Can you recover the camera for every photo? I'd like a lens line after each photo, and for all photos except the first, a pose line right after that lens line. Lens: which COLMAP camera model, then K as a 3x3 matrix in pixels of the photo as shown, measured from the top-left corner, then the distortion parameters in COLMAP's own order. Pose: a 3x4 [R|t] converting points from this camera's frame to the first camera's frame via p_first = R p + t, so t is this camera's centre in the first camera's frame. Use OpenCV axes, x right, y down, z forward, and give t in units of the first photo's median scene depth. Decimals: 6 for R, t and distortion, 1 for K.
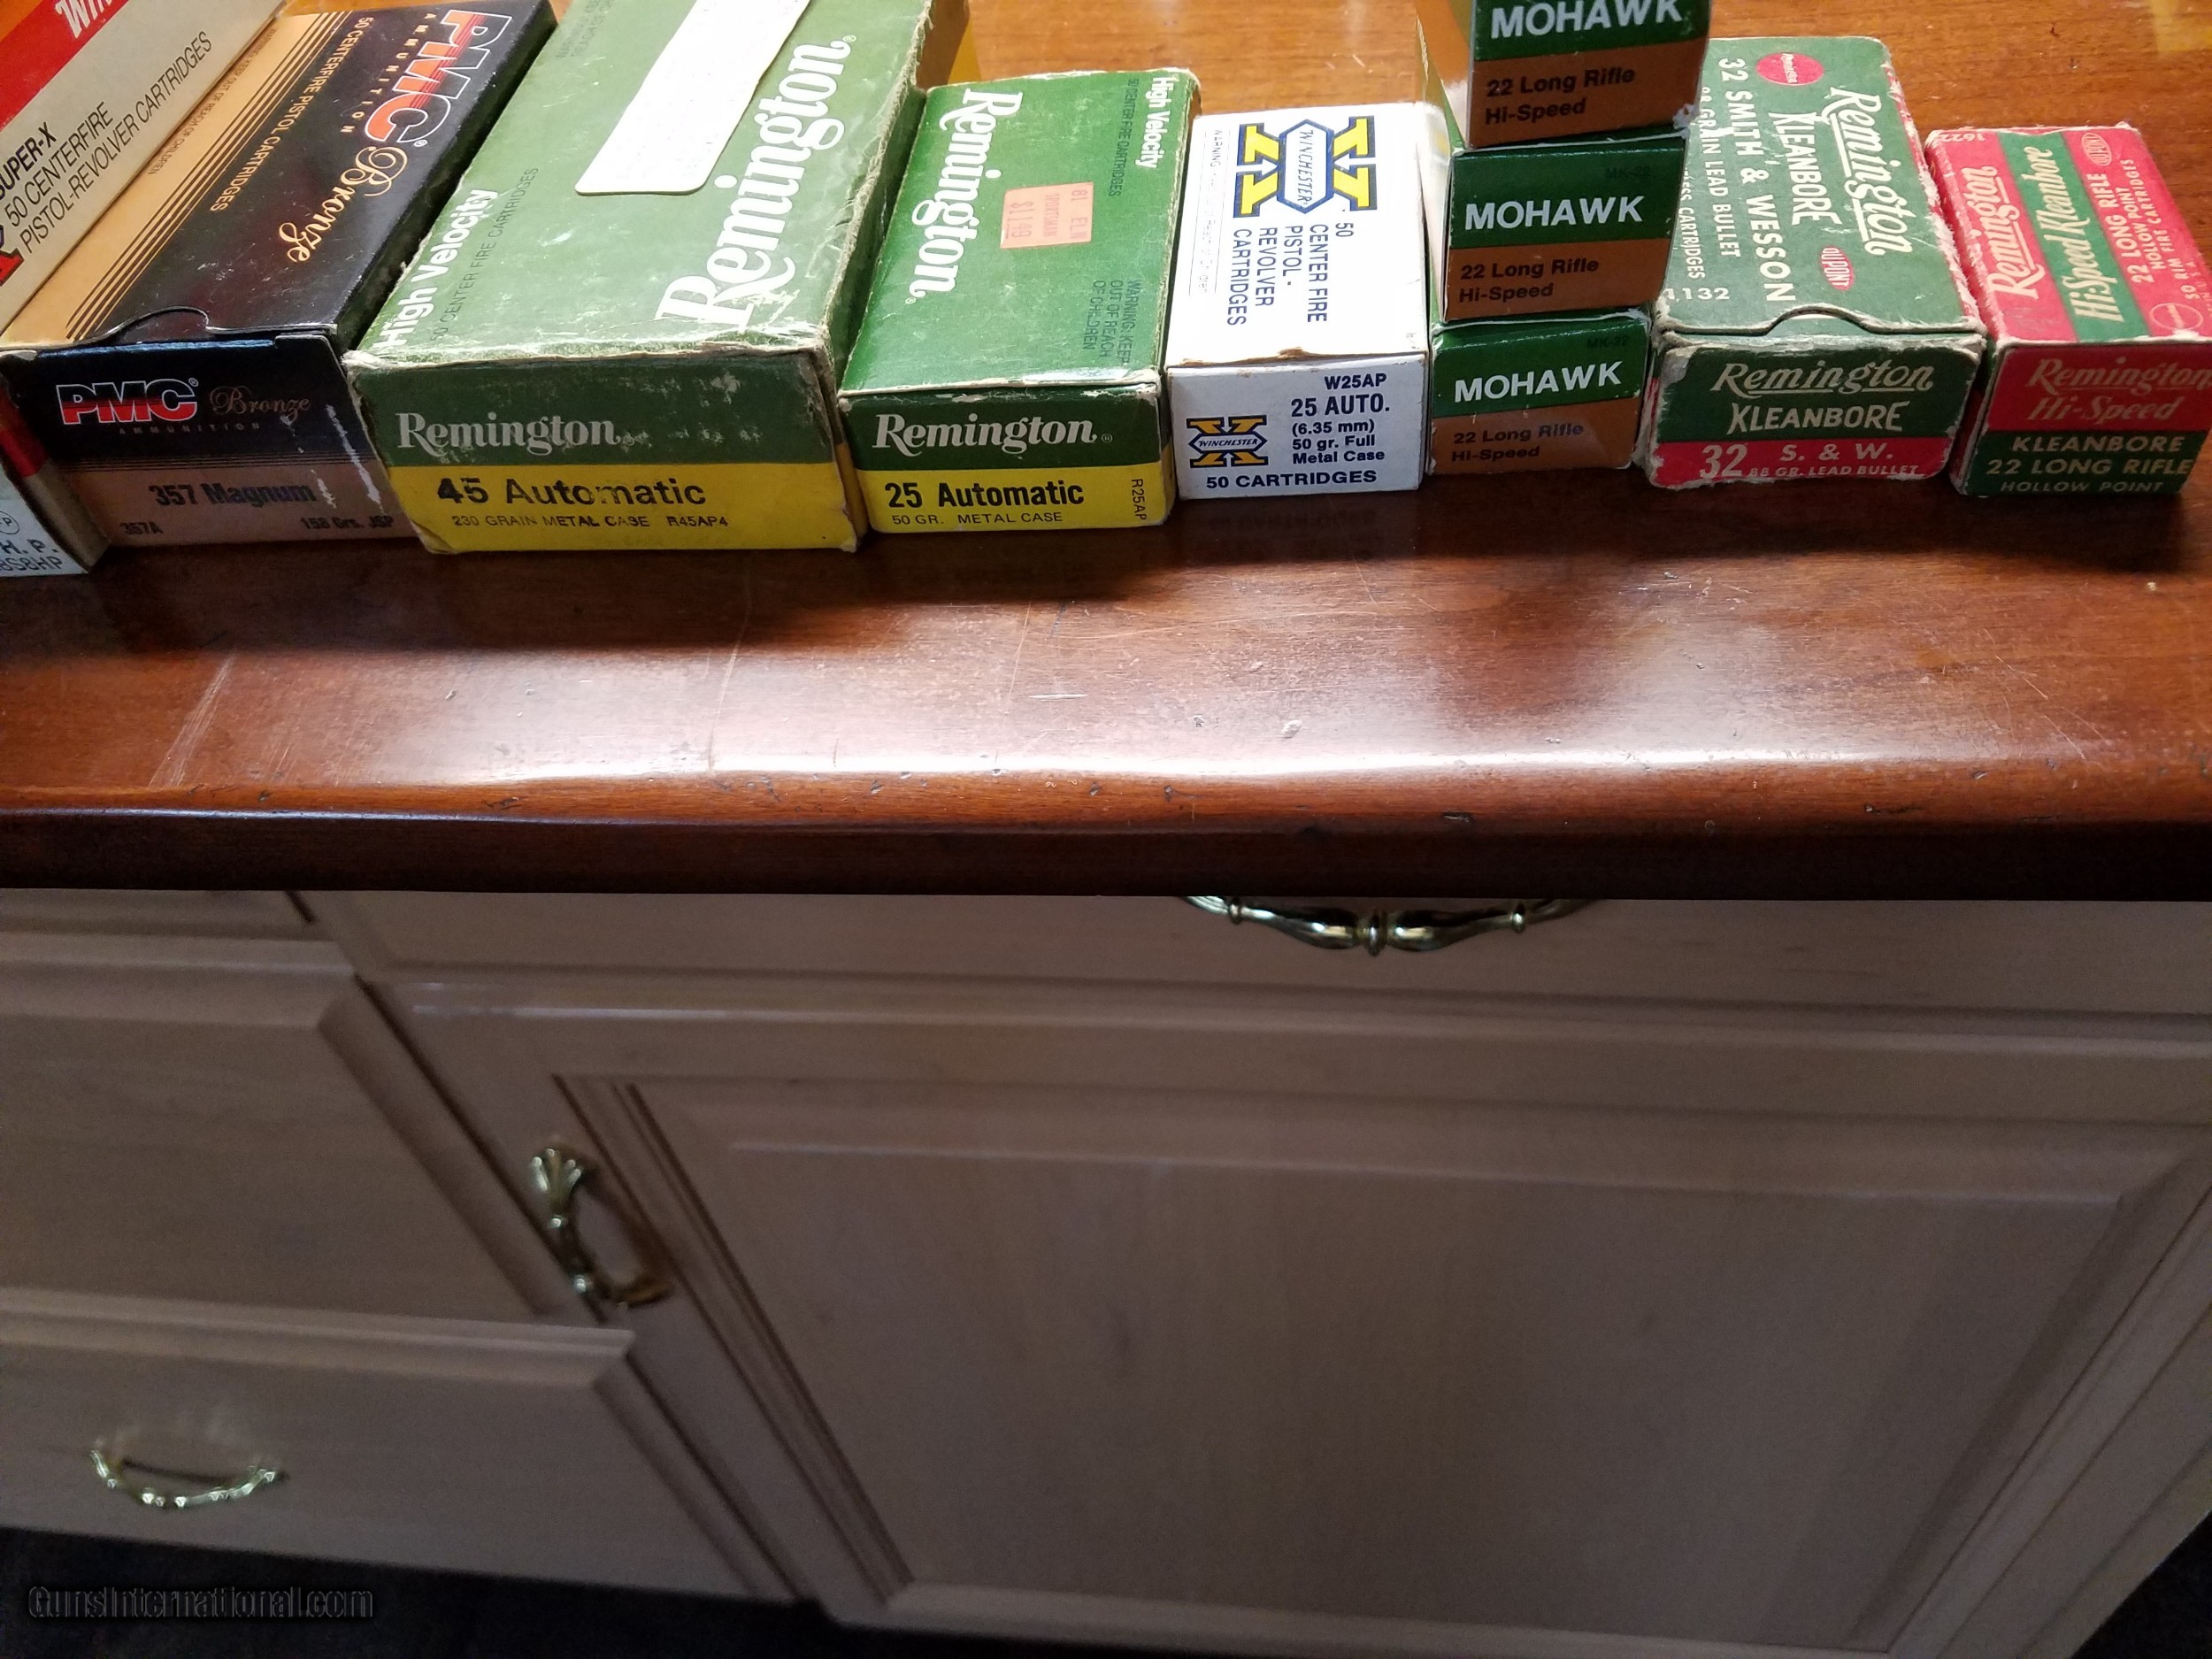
lens RADIAL K [[1762.0, 0, 1106.0], [0, 1762.0, 829.5], [0, 0, 1]] dist [0.081278, -0.120771]
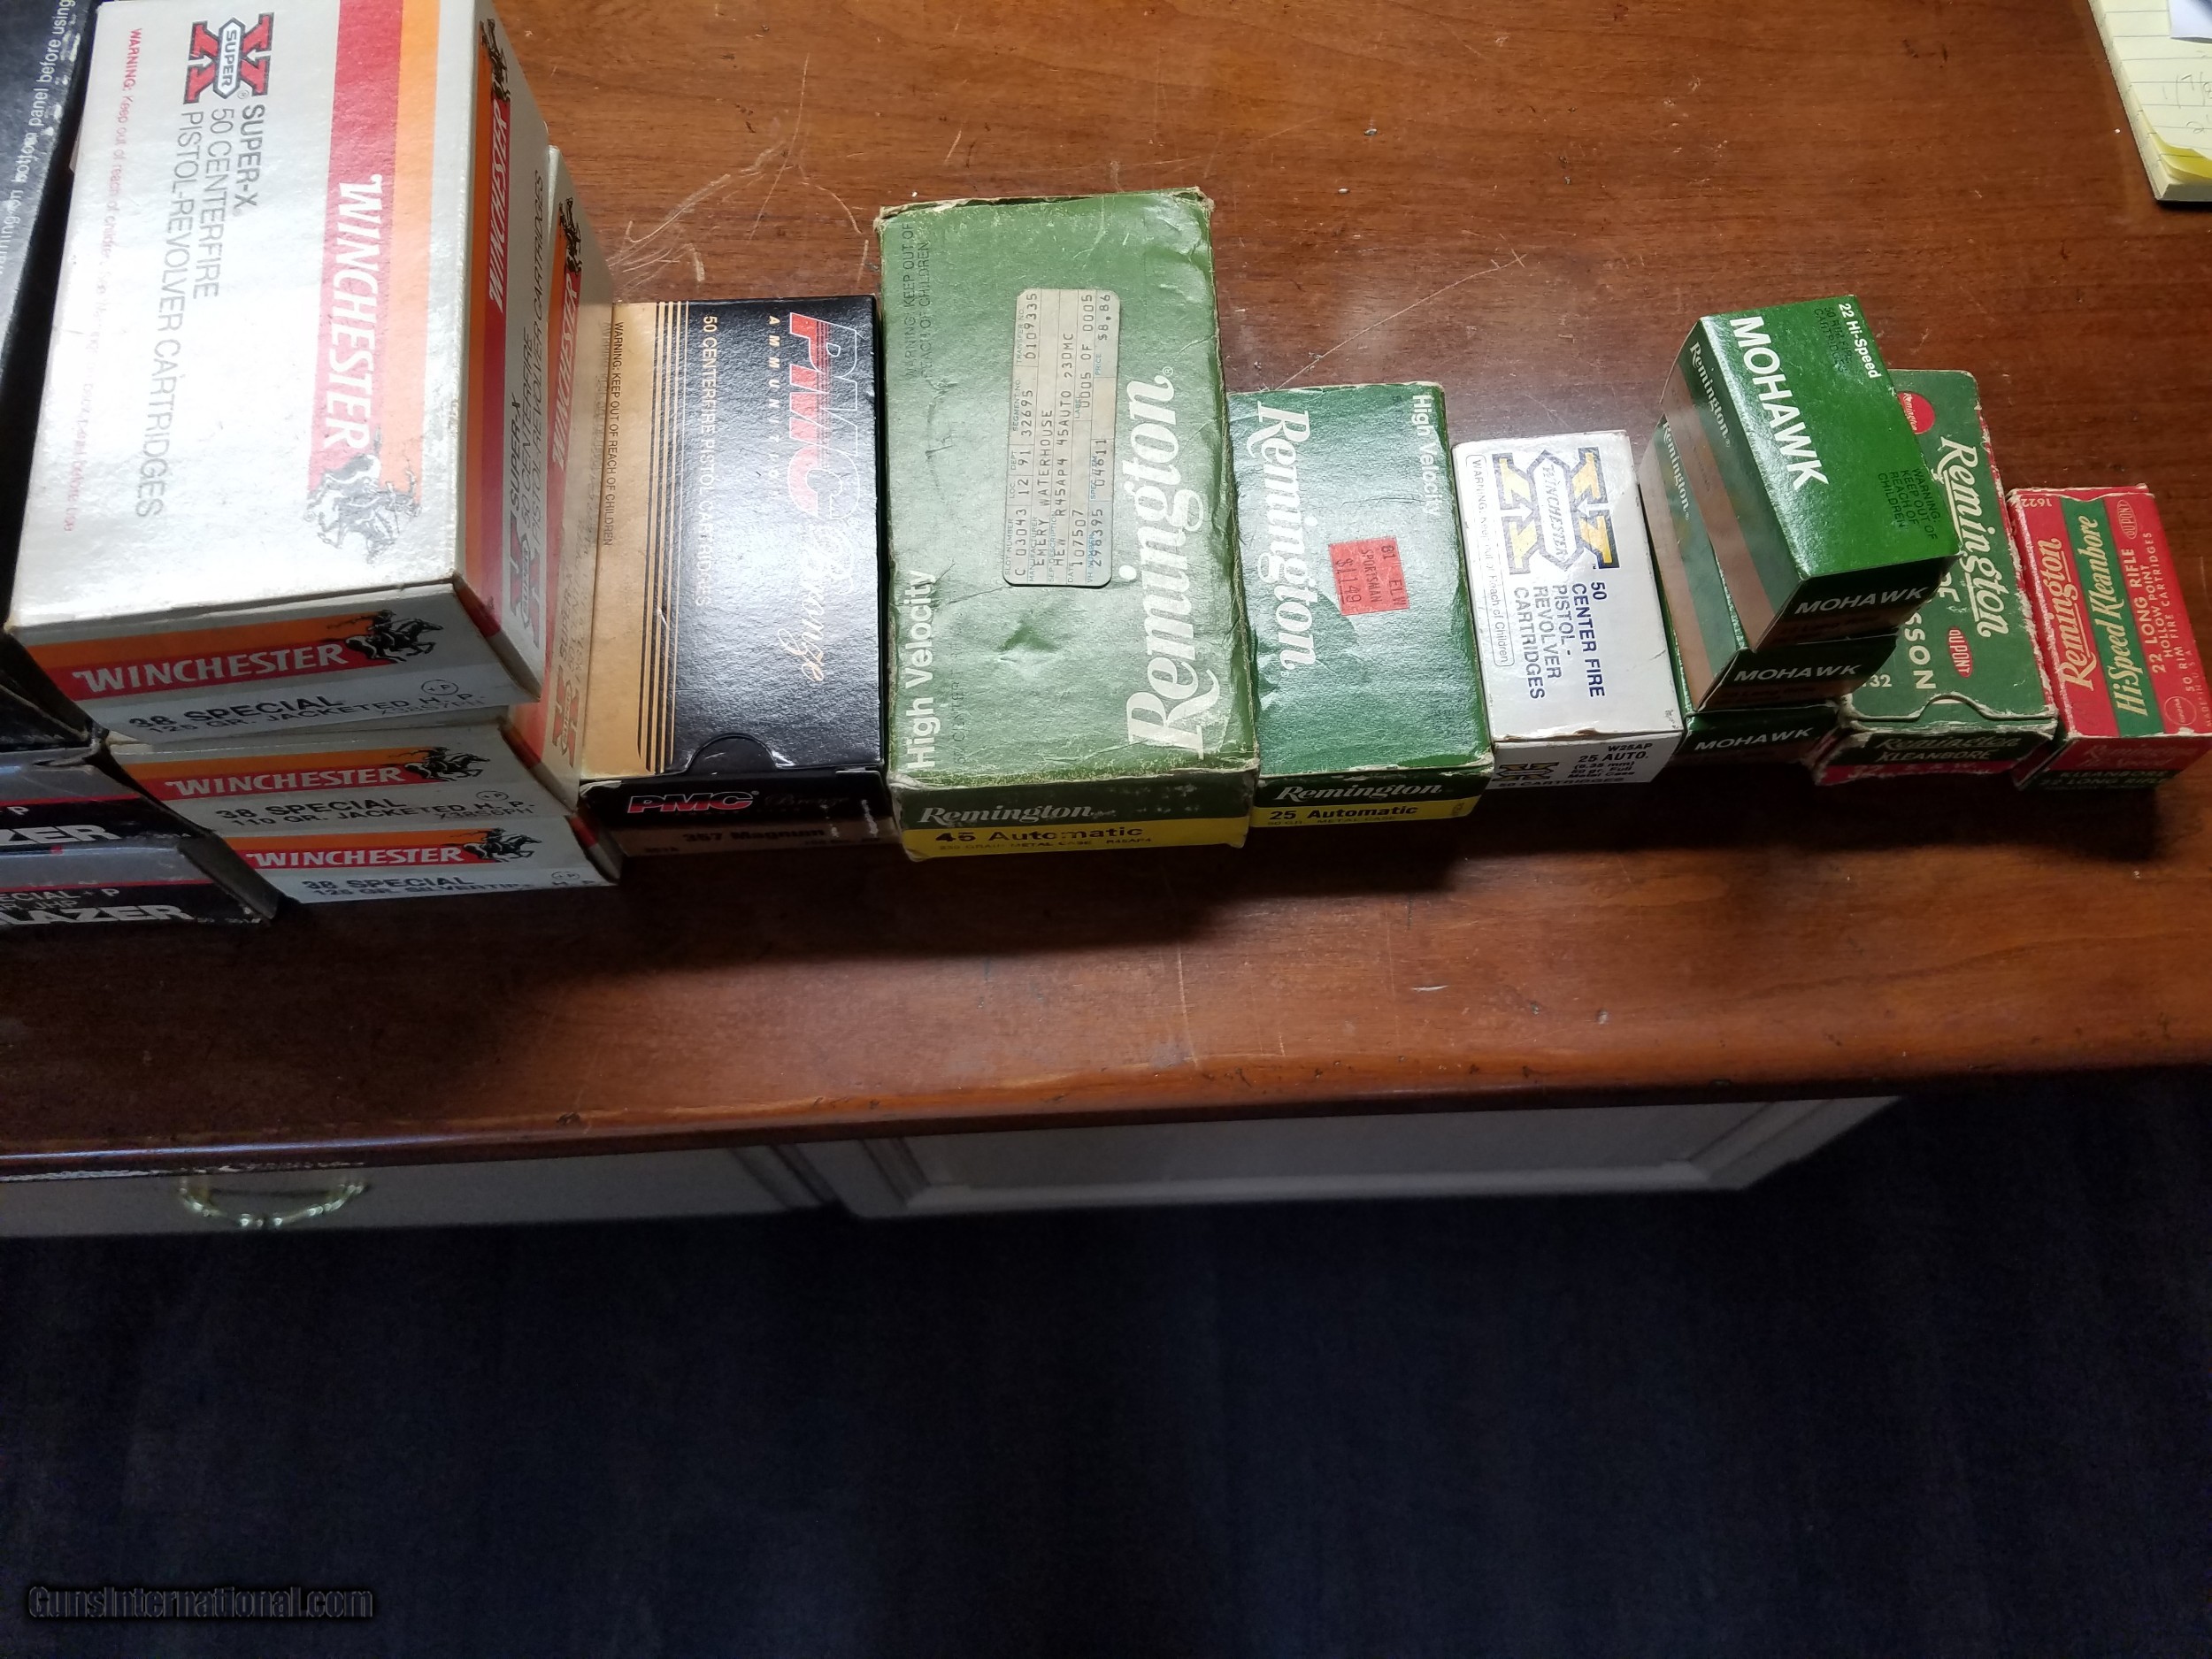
lens RADIAL K [[1772.5, 0, 1106.0], [0, 1772.5, 829.5], [0, 0, 1]] dist [0.163724, -0.266796]
pose [[0.980963, -0.104714, 0.163541, -0.497587], [0.043067, 0.938499, 0.342587, -0.687355], [-0.189357, -0.329022, 0.925142, -0.251535]]
